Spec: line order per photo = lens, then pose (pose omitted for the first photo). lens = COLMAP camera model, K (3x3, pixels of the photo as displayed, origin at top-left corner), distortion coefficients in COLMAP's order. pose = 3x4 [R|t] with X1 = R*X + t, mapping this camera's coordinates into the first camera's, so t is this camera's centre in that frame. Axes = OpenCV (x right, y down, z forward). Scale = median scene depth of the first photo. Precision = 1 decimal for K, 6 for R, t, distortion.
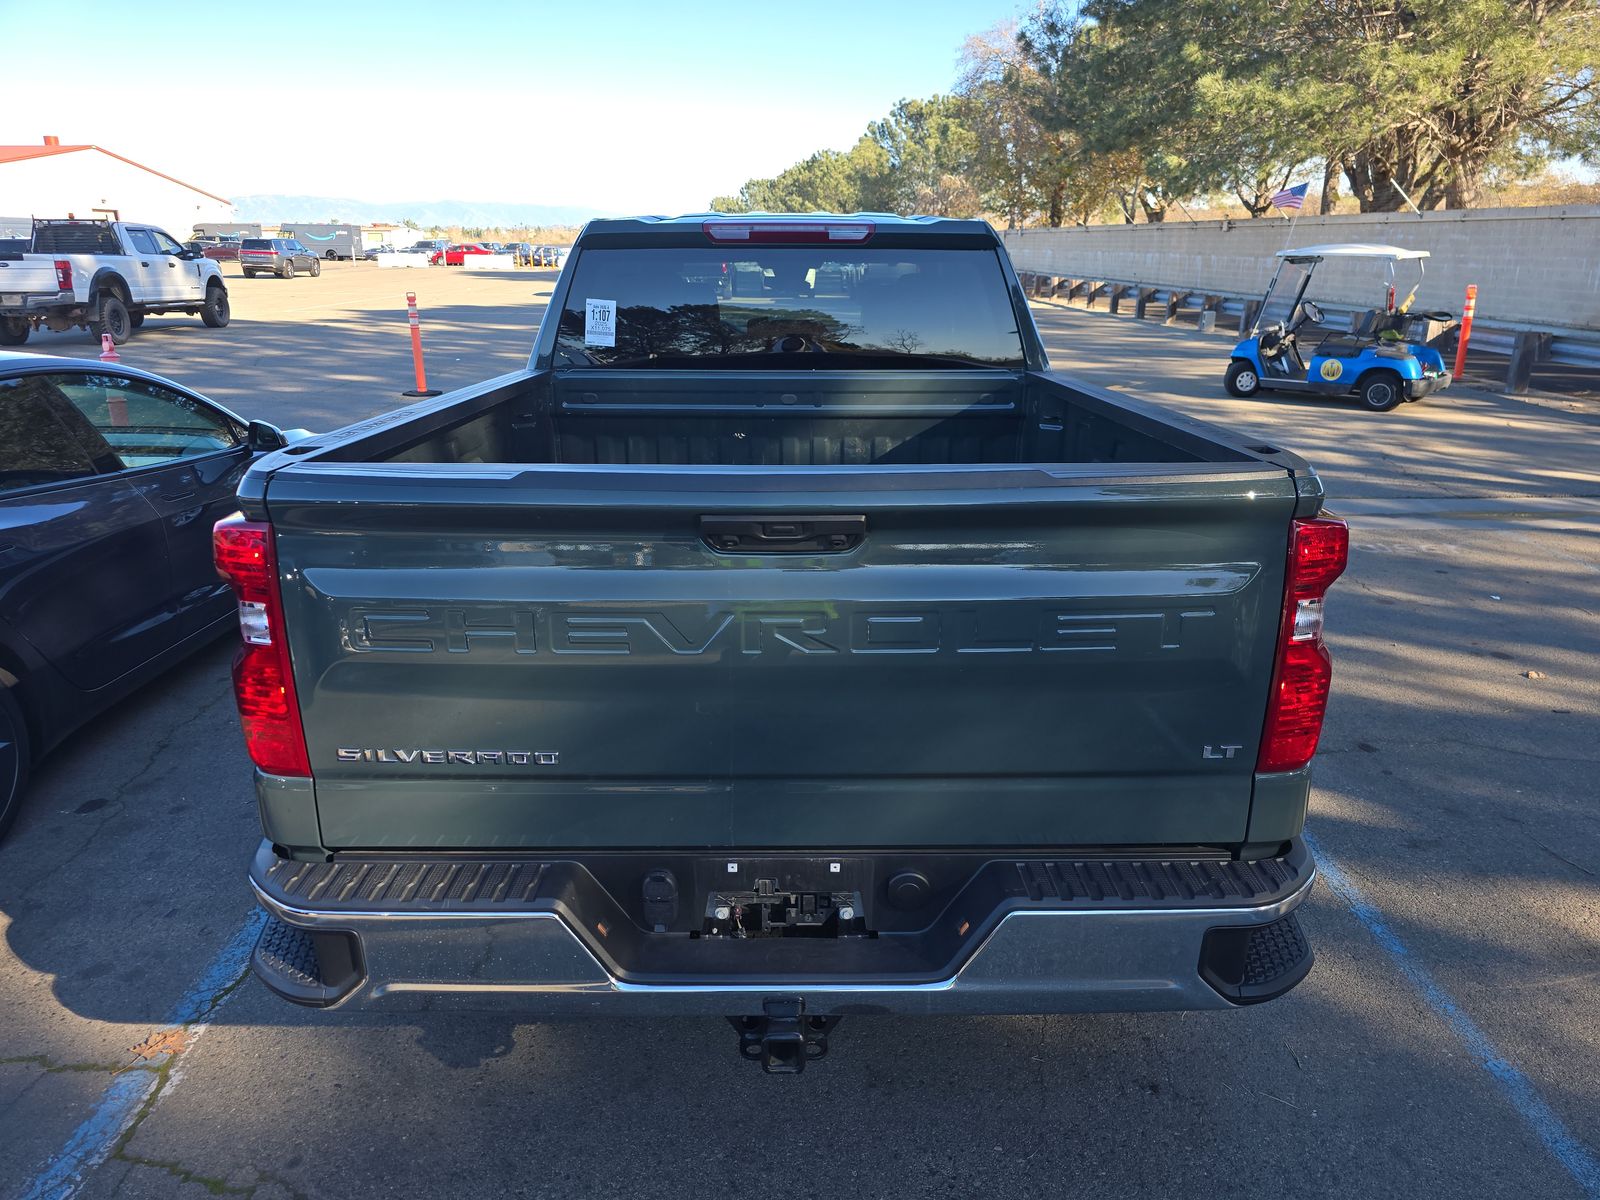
lens RADIAL K [[1080.4, 0, 796.3], [0, 1080.4, 593.9], [0, 0, 1]] dist [0.023607, -0.015498]
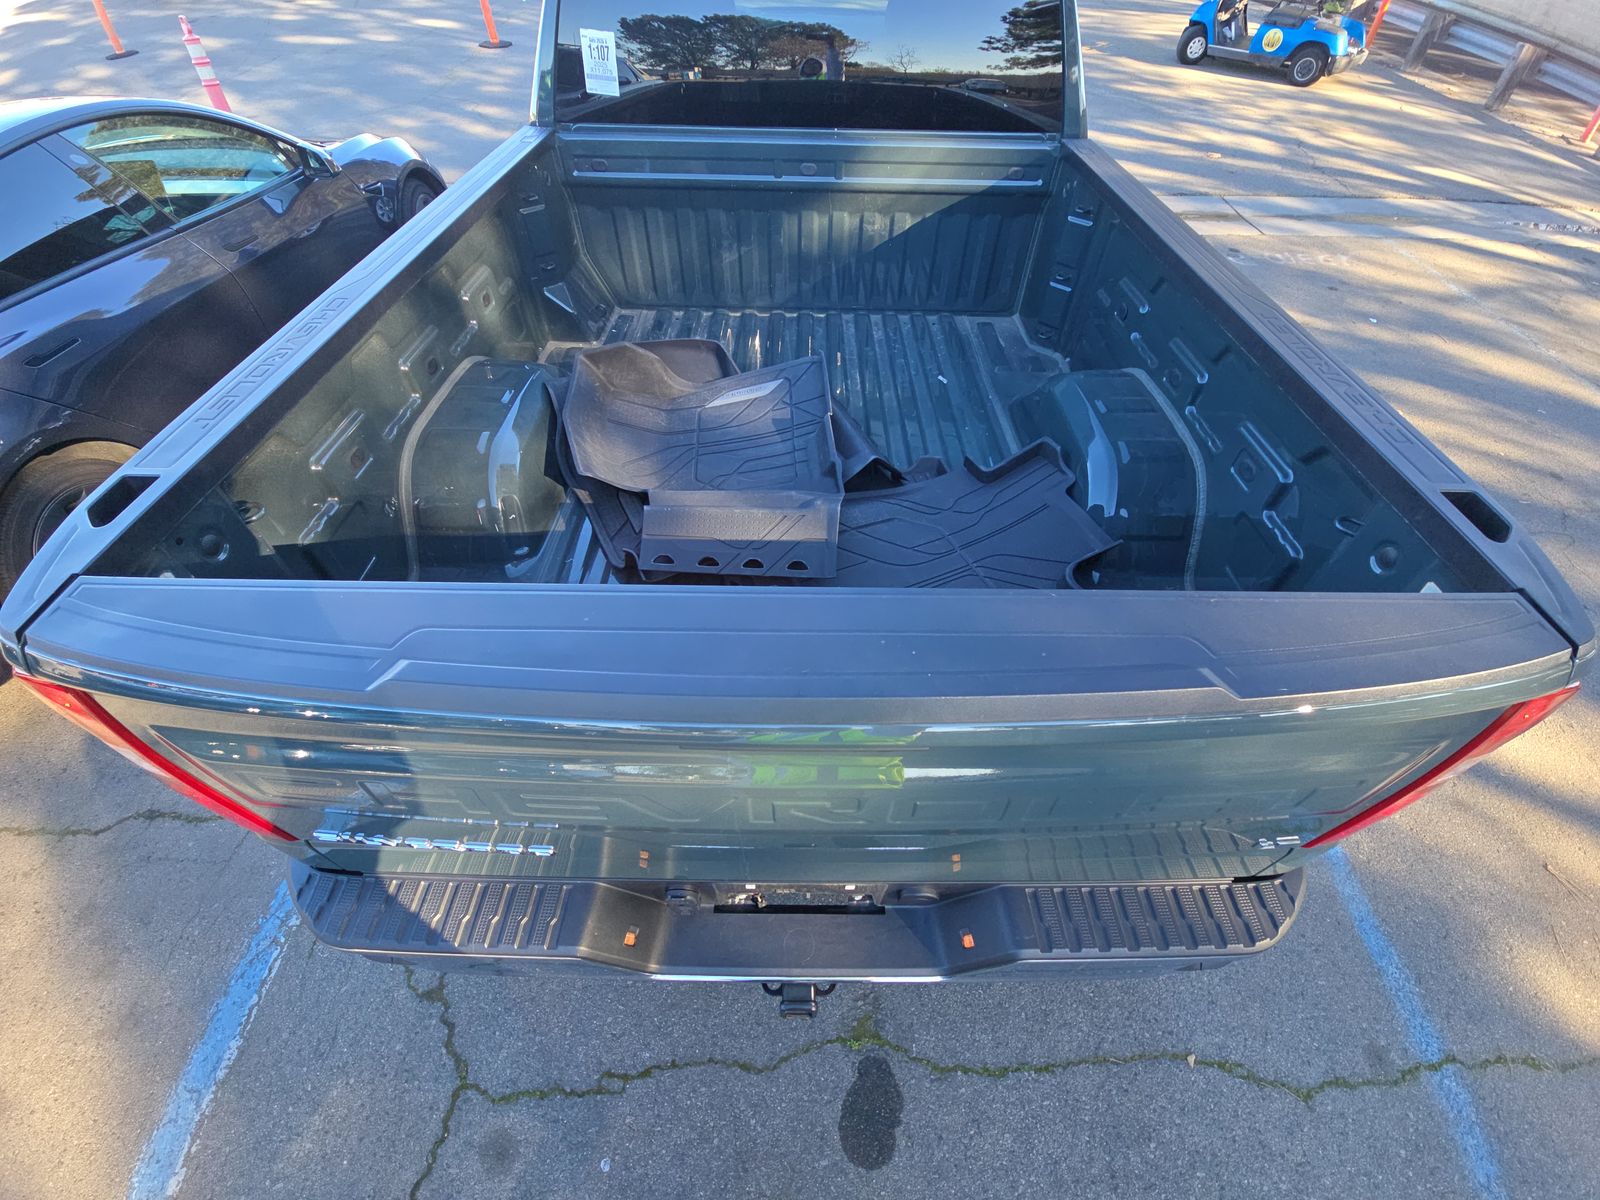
lens RADIAL K [[649.8, 0, 813.1], [0, 649.8, 596.5], [0, 0, 1]] dist [-0.000255, -0.003649]
pose [[0.999870, 0.012256, 0.010504, -0.001304], [-0.015929, 0.854381, 0.519402, -0.045966], [-0.002608, -0.519502, 0.854465, 0.092134]]
